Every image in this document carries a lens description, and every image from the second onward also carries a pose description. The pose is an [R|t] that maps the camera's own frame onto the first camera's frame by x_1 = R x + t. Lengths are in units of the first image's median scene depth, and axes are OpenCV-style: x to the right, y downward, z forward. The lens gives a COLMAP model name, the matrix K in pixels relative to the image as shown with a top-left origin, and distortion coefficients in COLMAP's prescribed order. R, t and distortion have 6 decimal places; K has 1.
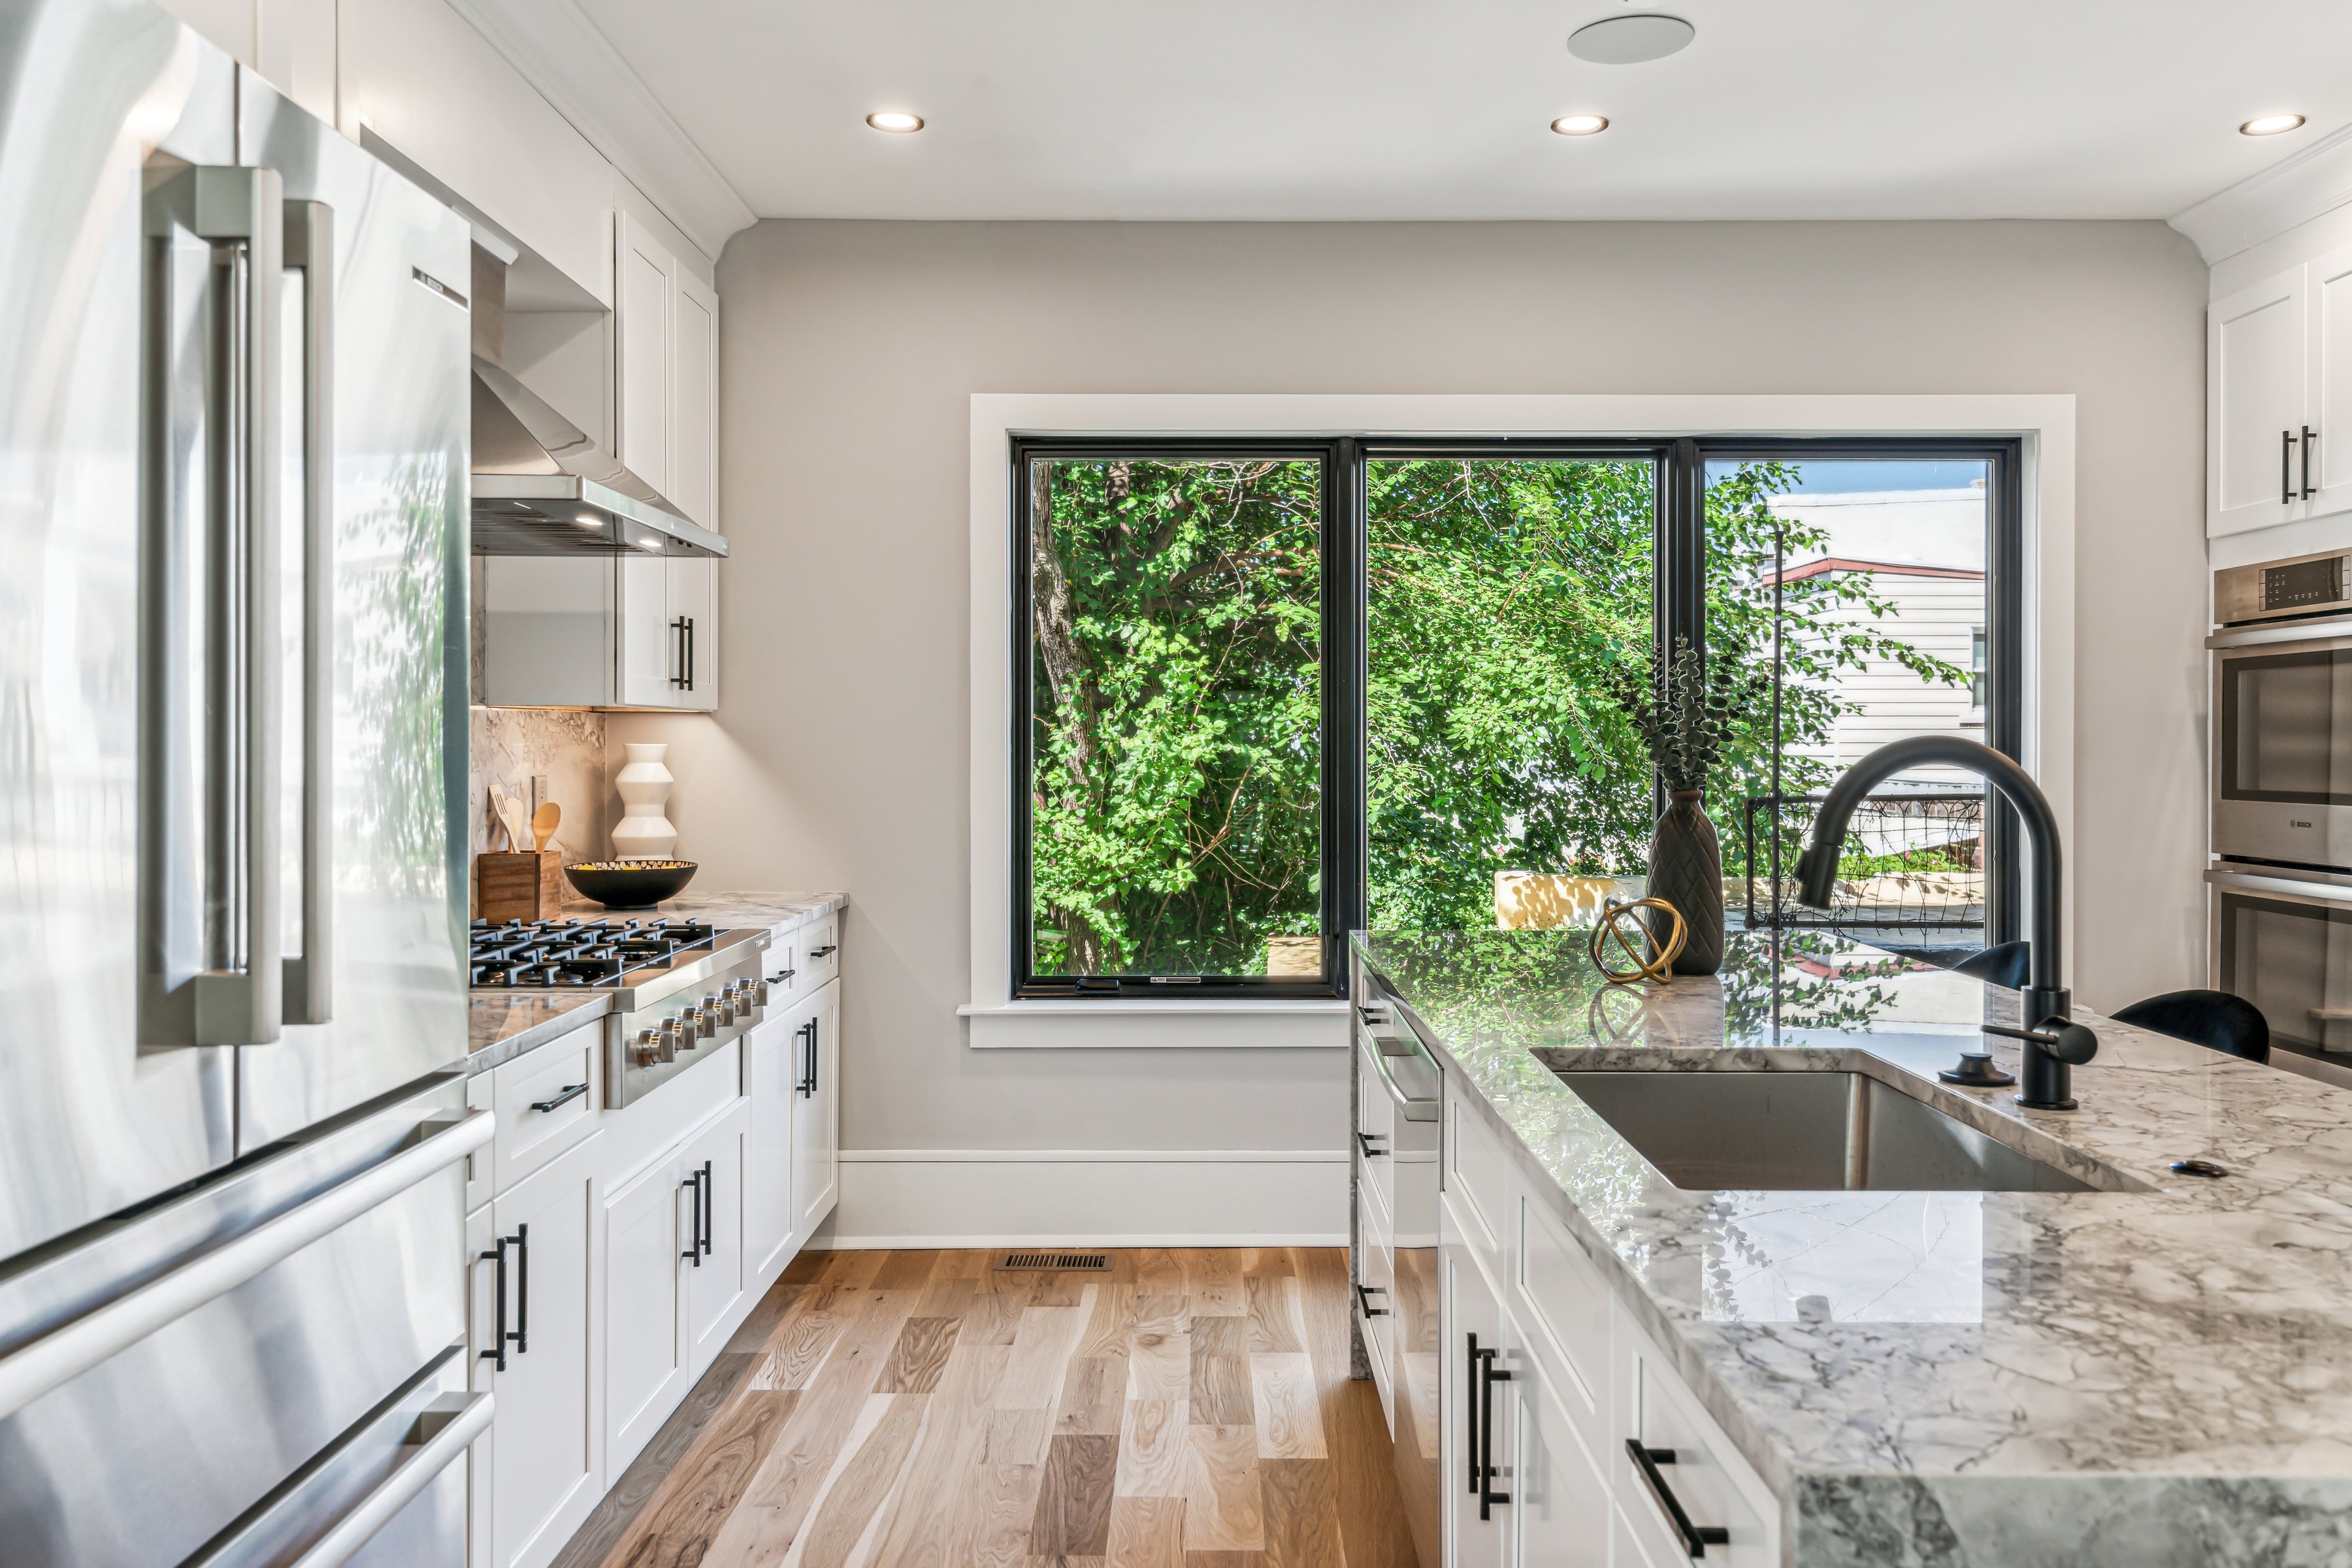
lens RADIAL K [[1842.3, 0, 1211.4], [0, 1842.3, 750.8], [0, 0, 1]] dist [0.001615, 0.004632]
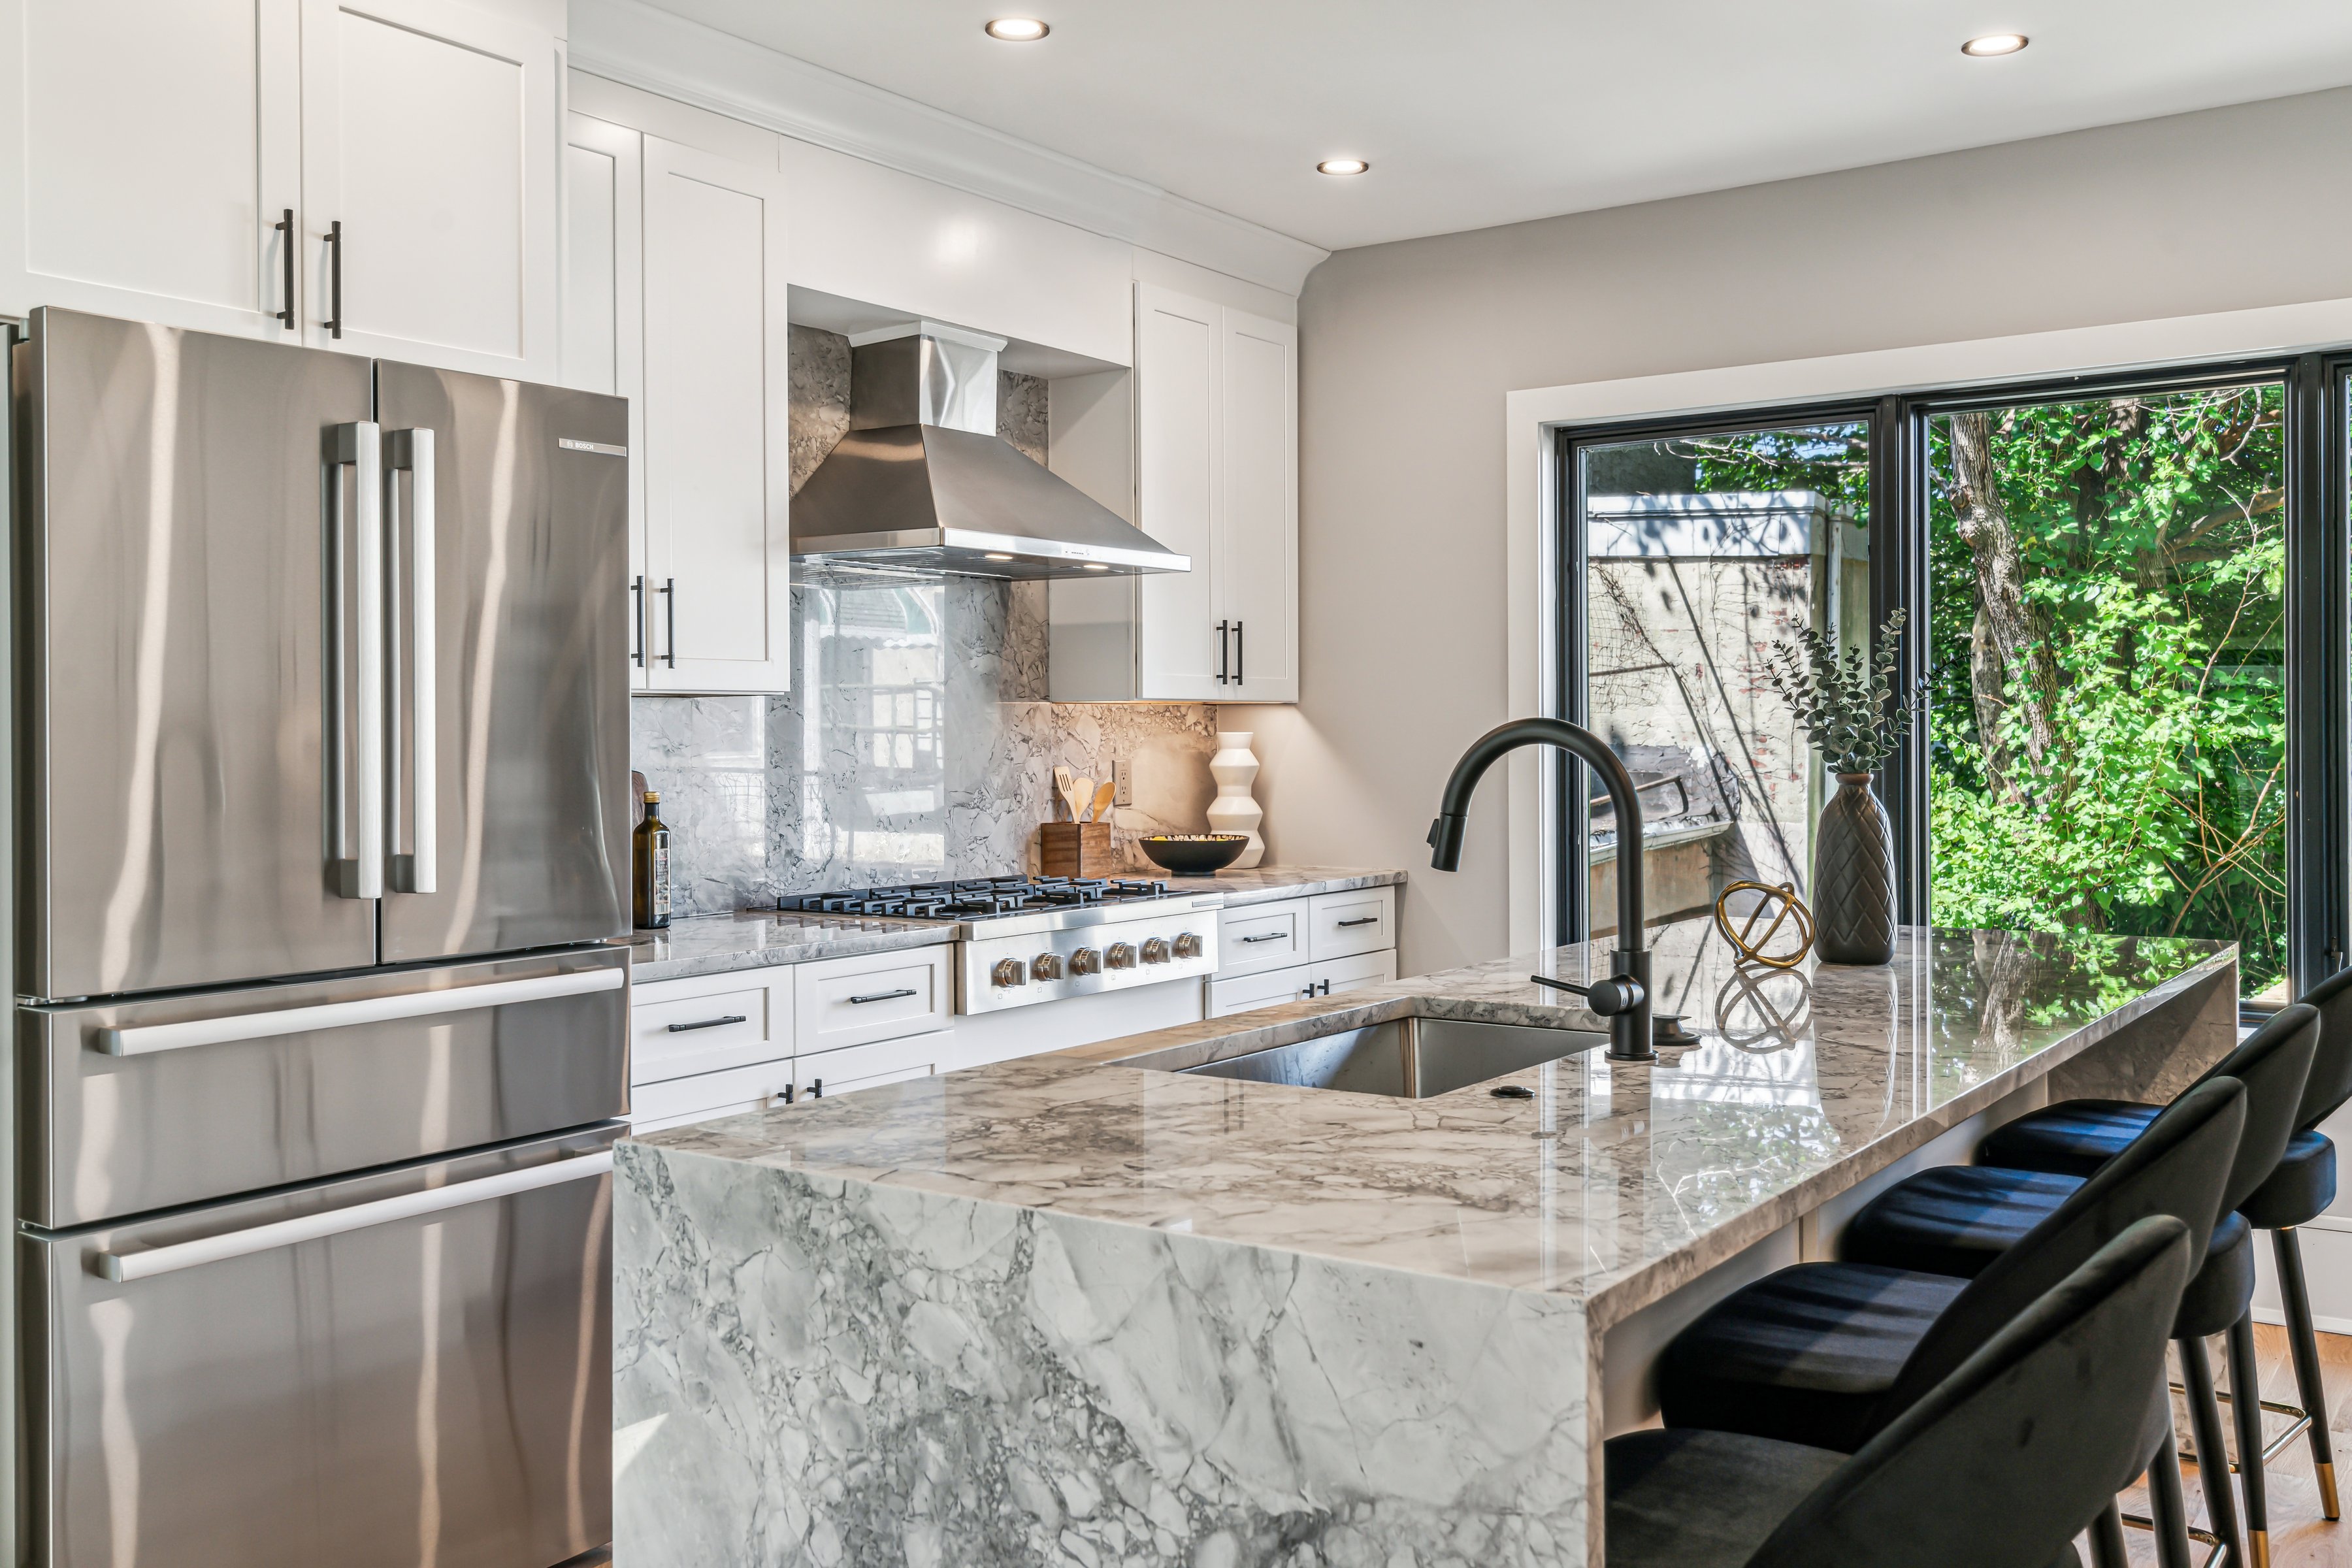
lens RADIAL K [[2108.8, 0, 1184.1], [0, 2108.8, 728.2], [0, 0, 1]] dist [0.023404, -0.017073]
pose [[0.816088, -0.007457, -0.577879, 0.404871], [0.004783, 0.999970, -0.006149, 0.001536], [0.577908, 0.002254, 0.816099, -0.073099]]
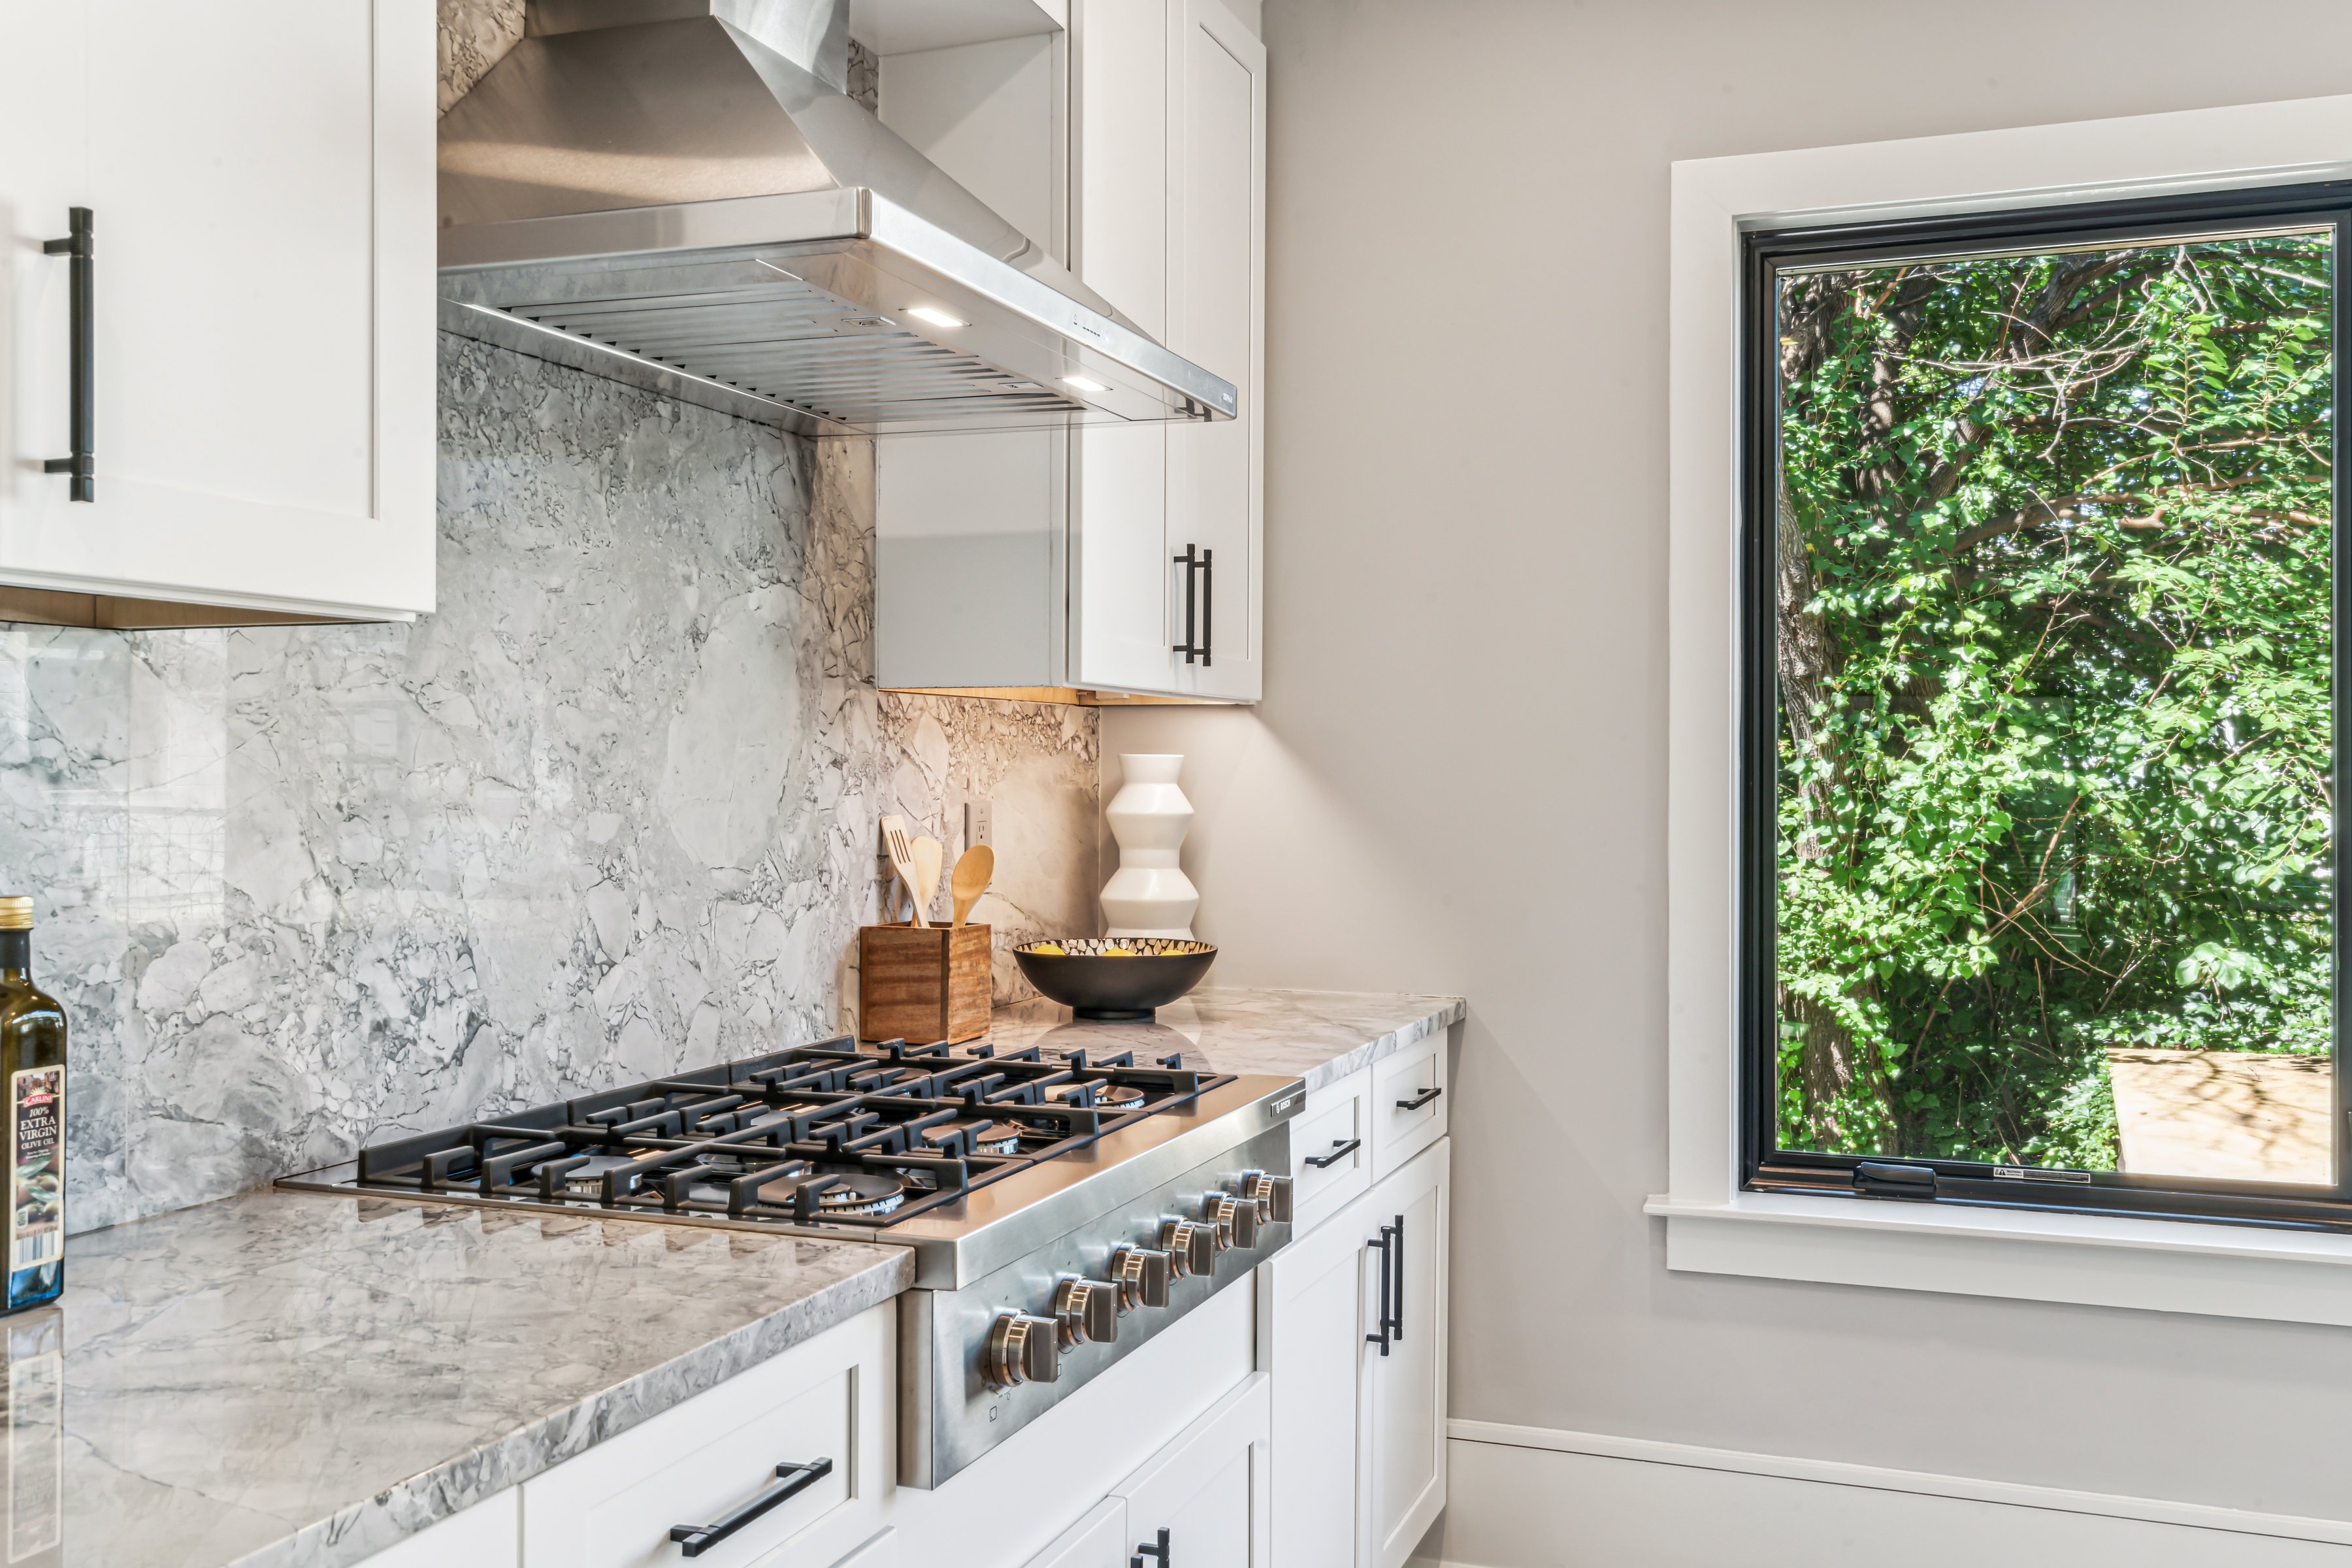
lens RADIAL K [[2108.8, 0, 1164.3], [0, 2108.8, 779.2], [0, 0, 1]] dist [0.023404, -0.017073]
pose [[0.934285, 0.004418, -0.356499, -0.040690], [-0.004779, 0.999989, -0.000132, 0.004783], [0.356495, 0.001827, 0.934296, 0.308509]]
